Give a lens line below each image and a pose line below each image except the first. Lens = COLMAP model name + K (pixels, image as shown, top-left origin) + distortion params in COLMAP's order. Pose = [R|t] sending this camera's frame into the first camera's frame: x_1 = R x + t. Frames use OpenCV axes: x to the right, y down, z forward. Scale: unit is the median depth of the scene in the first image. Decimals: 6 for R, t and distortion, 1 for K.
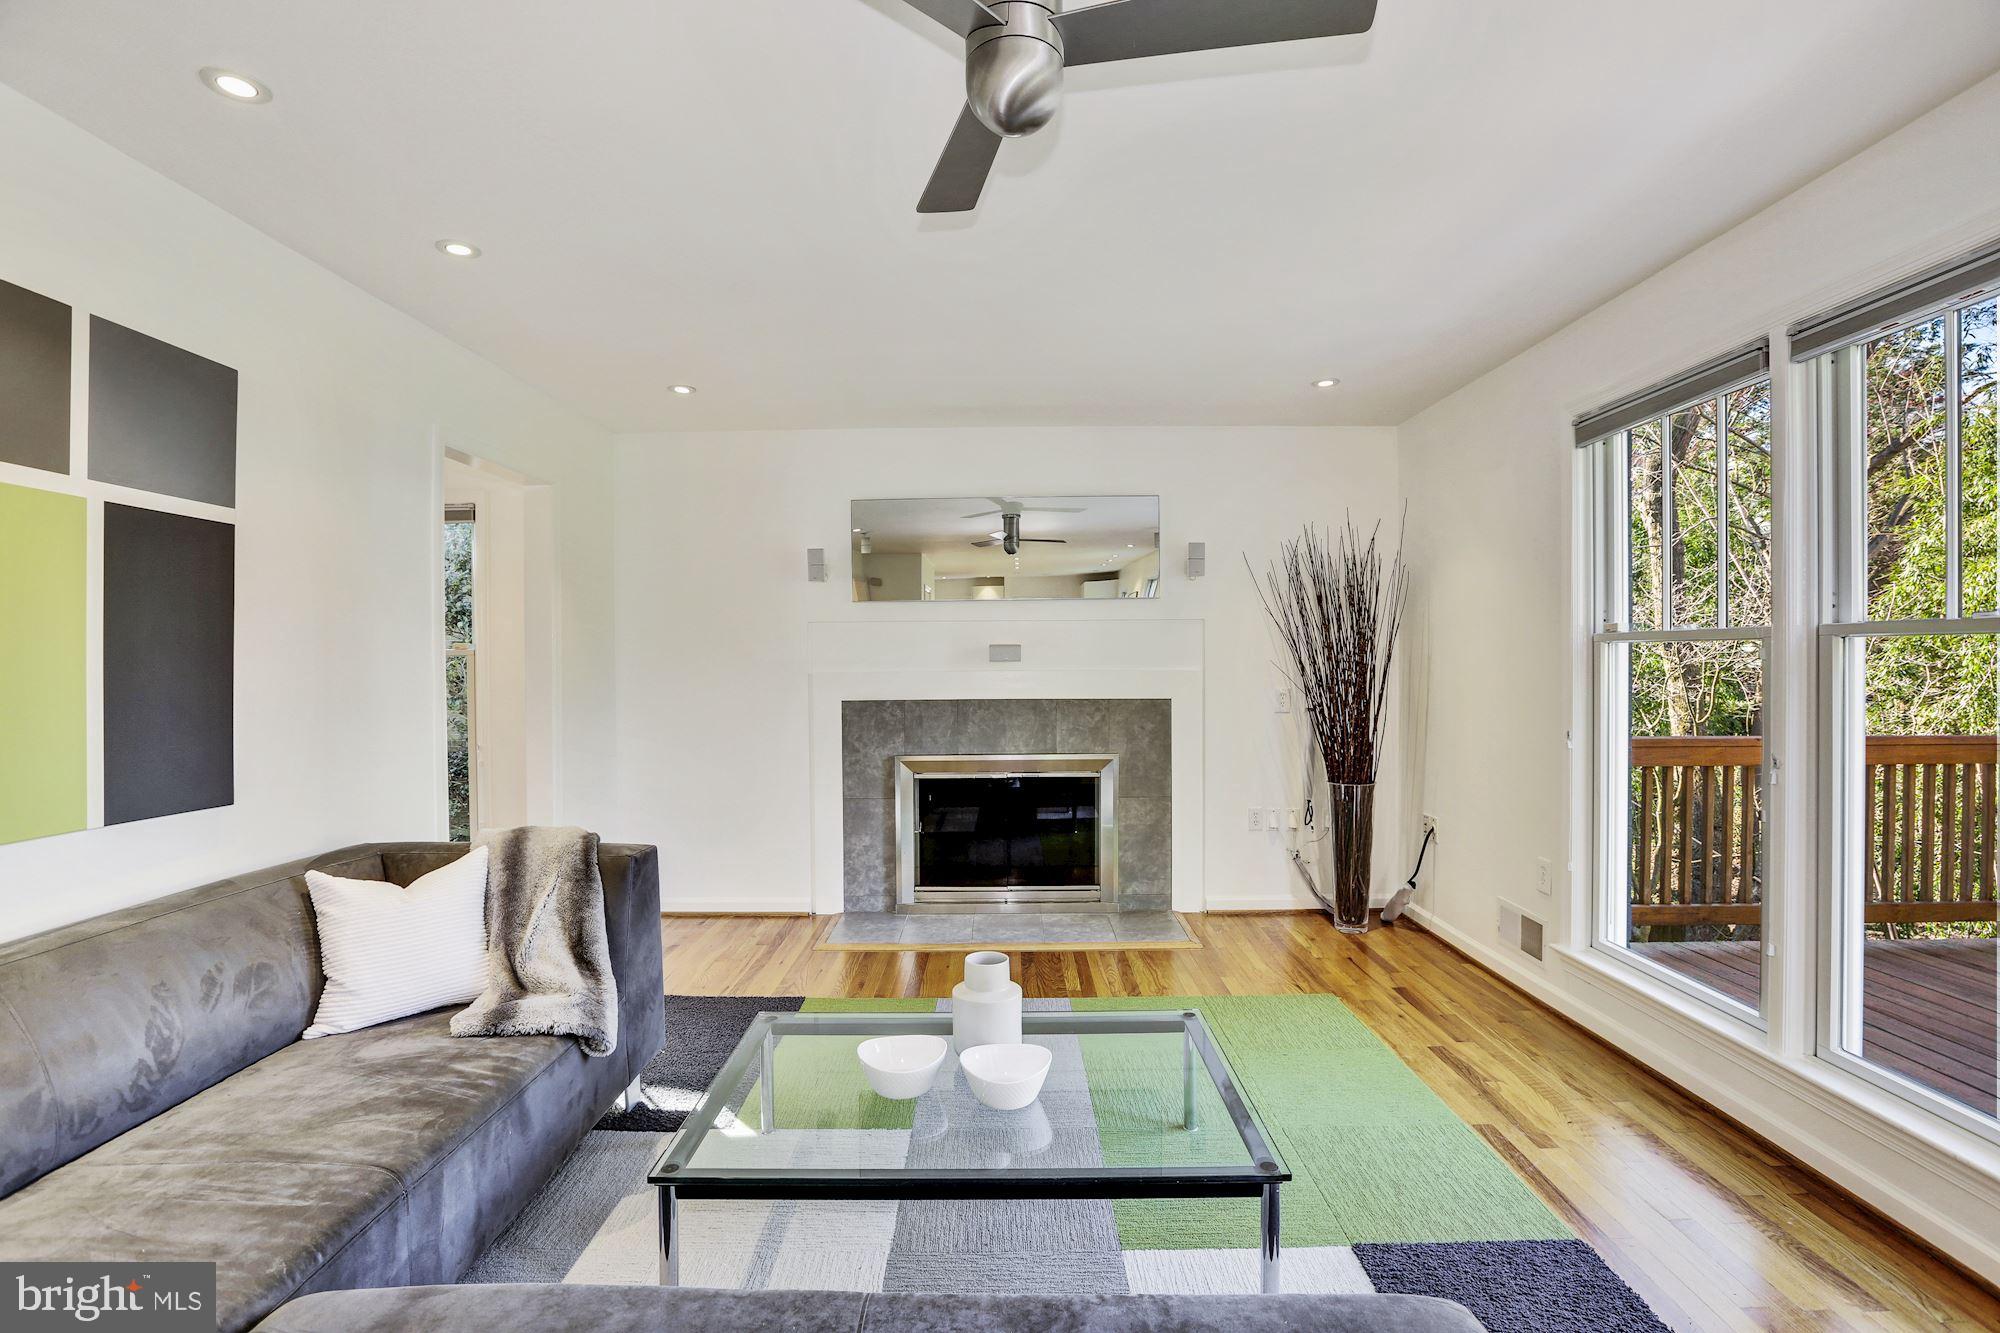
lens RADIAL K [[908.6, 0, 998.7], [0, 908.6, 663.2], [0, 0, 1]] dist [-0.041718, 0.012840]
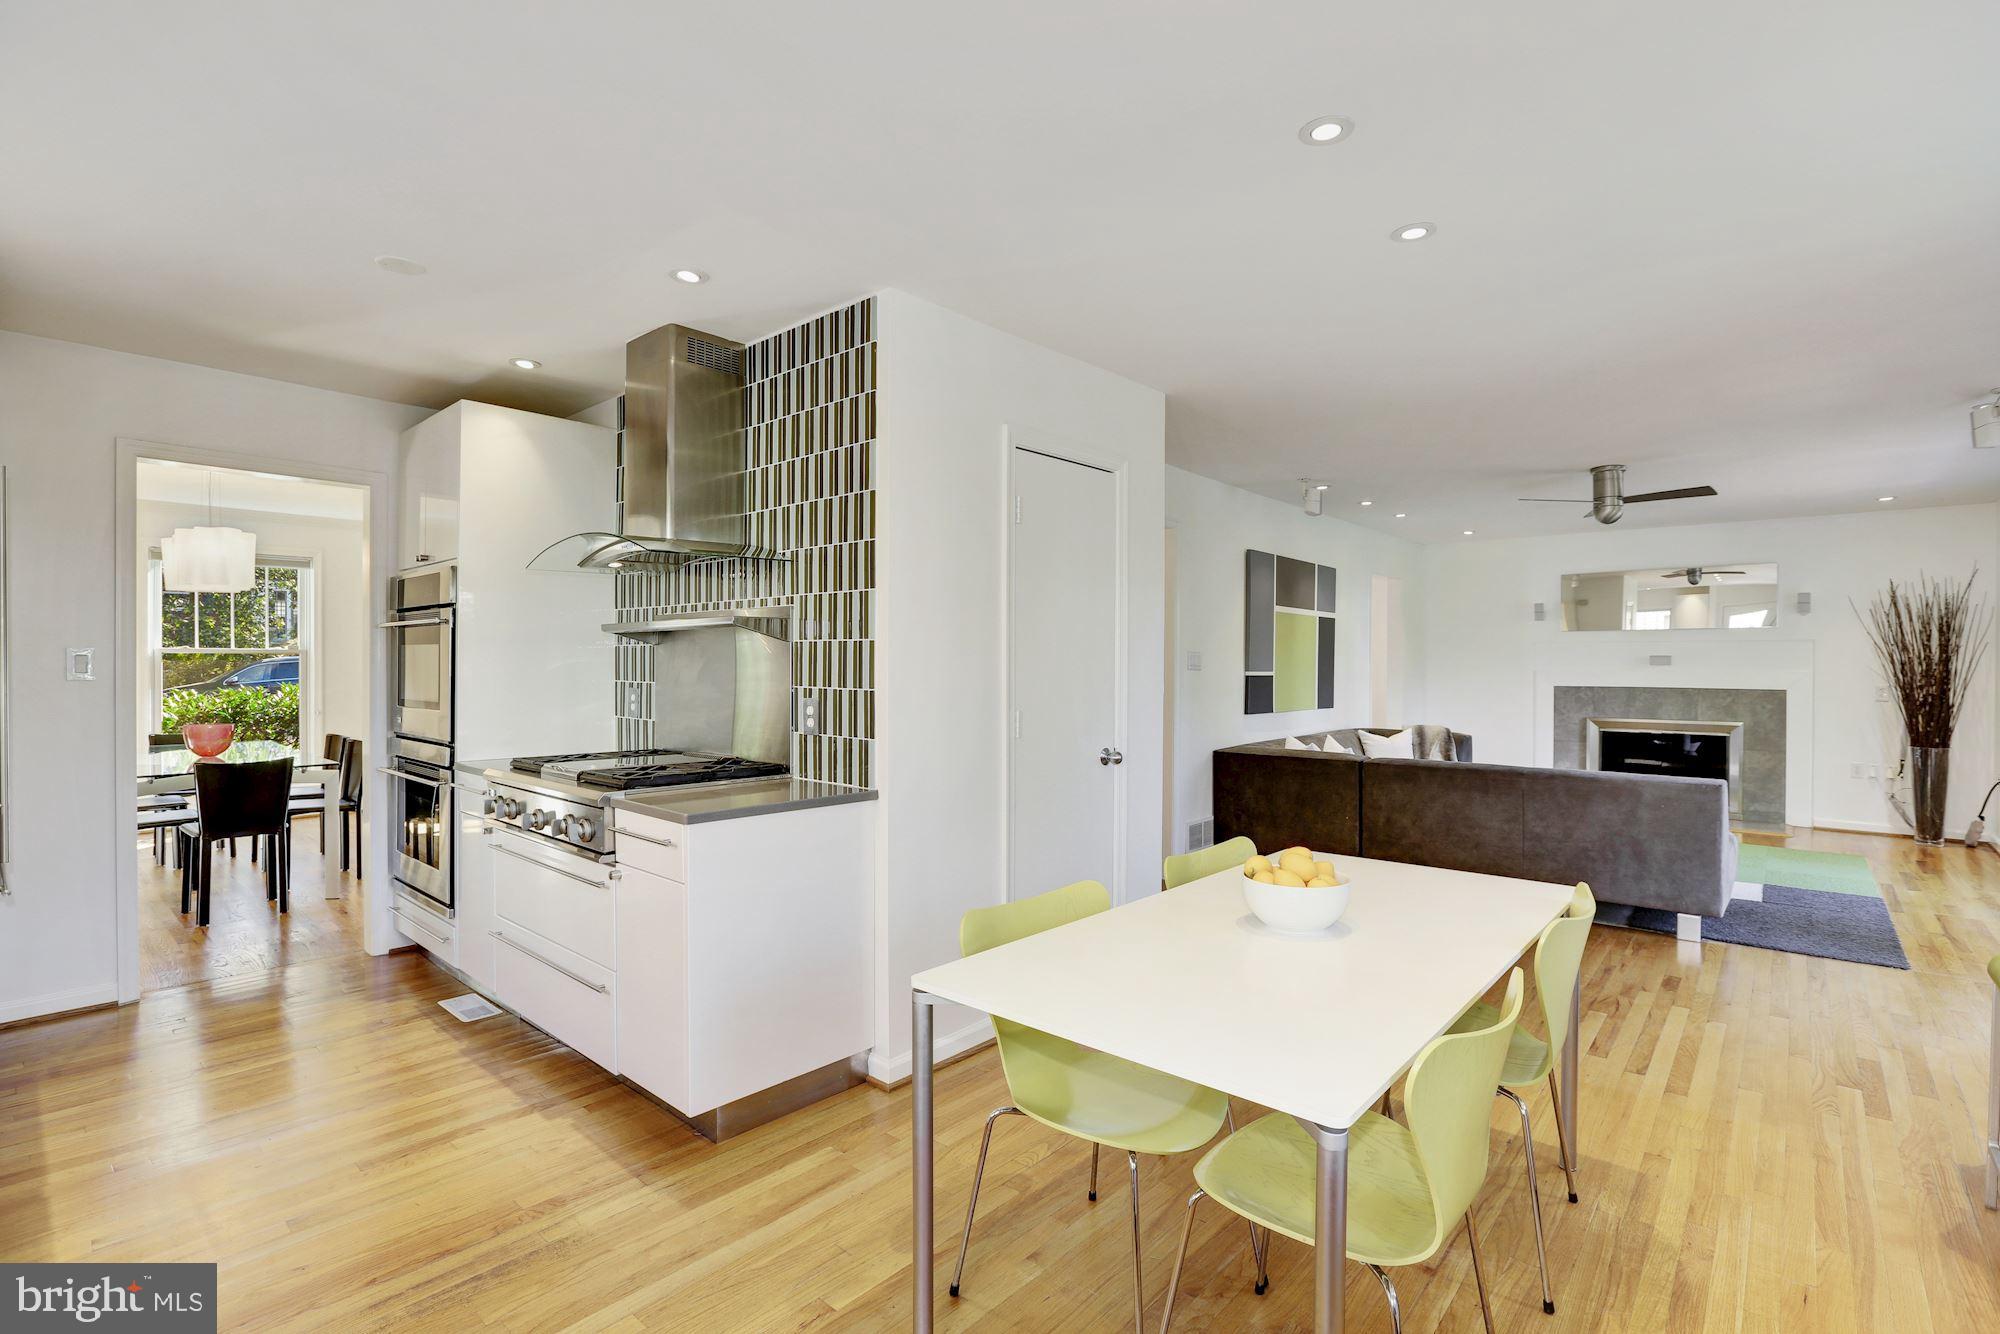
lens RADIAL K [[908.6, 0, 998.7], [0, 908.6, 663.7], [0, 0, 1]] dist [-0.041718, 0.012840]
pose [[0.754616, 0.014767, -0.656000, 0.165745], [-0.010932, 0.999891, 0.009933, -0.007608], [0.656075, -0.000325, 0.754695, -1.086454]]
